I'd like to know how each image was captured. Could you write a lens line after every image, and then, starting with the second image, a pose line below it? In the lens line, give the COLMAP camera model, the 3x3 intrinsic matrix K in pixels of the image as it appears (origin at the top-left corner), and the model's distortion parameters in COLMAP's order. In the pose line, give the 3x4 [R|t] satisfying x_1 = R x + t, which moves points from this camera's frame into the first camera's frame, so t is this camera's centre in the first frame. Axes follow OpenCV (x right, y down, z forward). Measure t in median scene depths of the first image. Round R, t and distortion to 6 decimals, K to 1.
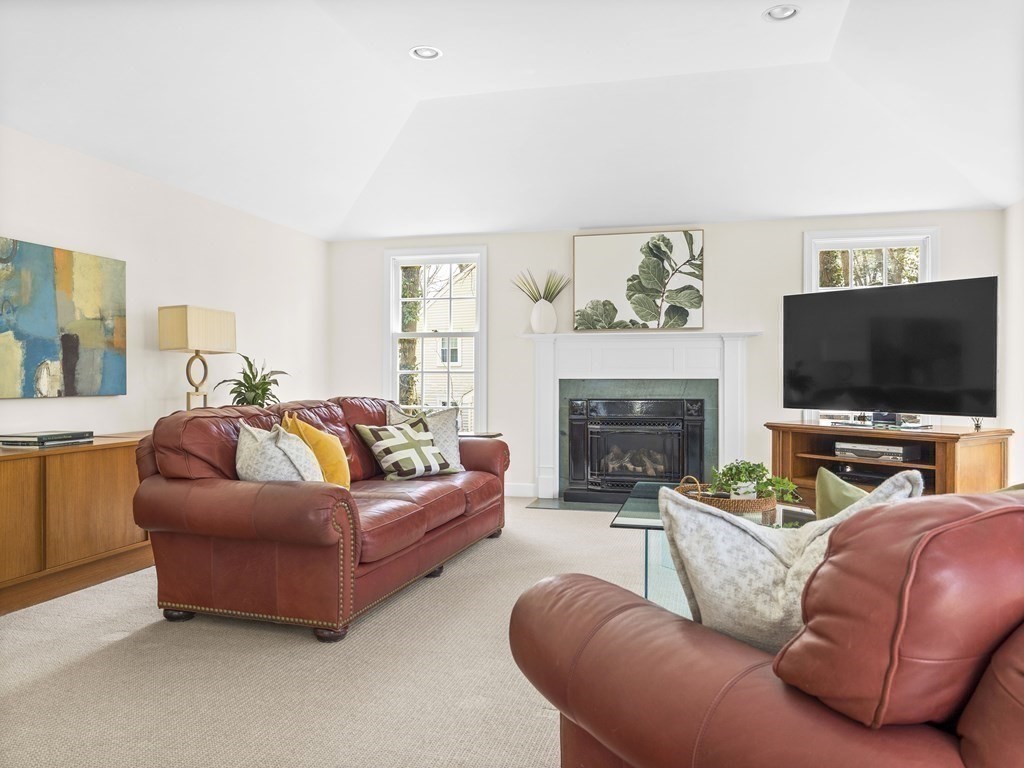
lens RADIAL K [[775.1, 0, 511.3], [0, 775.1, 378.5], [0, 0, 1]] dist [0.007483, 0.000673]
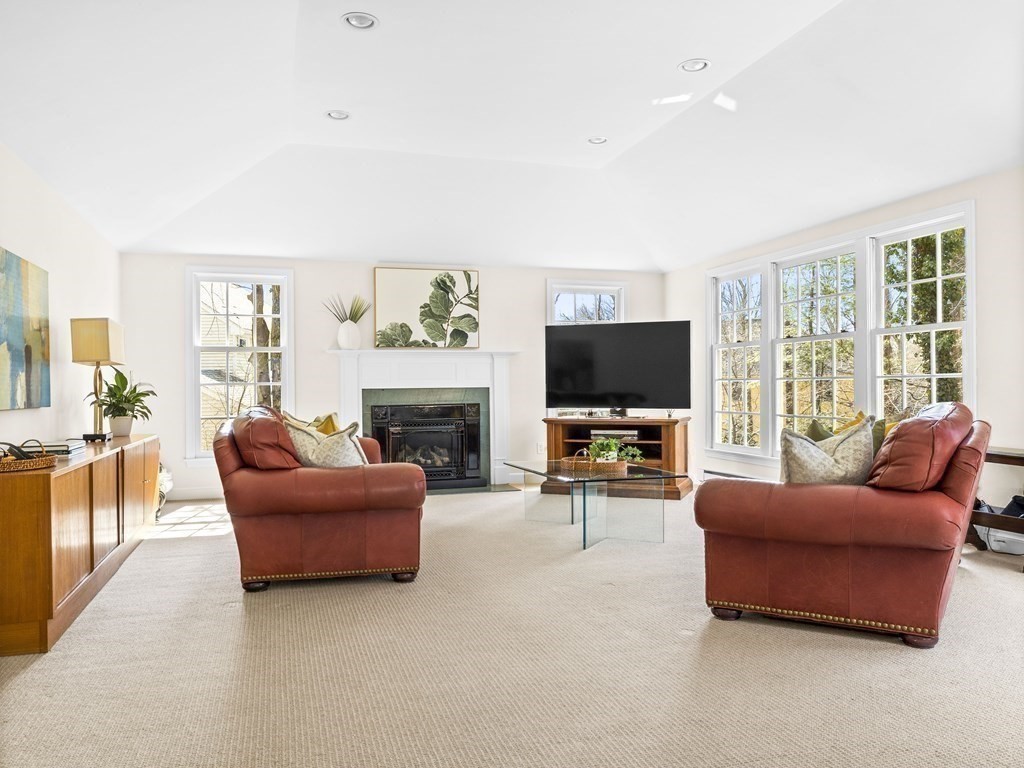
lens RADIAL K [[775.1, 0, 511.3], [0, 775.1, 383.8], [0, 0, 1]] dist [0.007483, 0.000673]
pose [[0.848358, -0.006649, 0.529381, -0.382303], [0.012275, 0.999899, -0.007112, 0.004270], [-0.529280, 0.012531, 0.848355, -0.113279]]
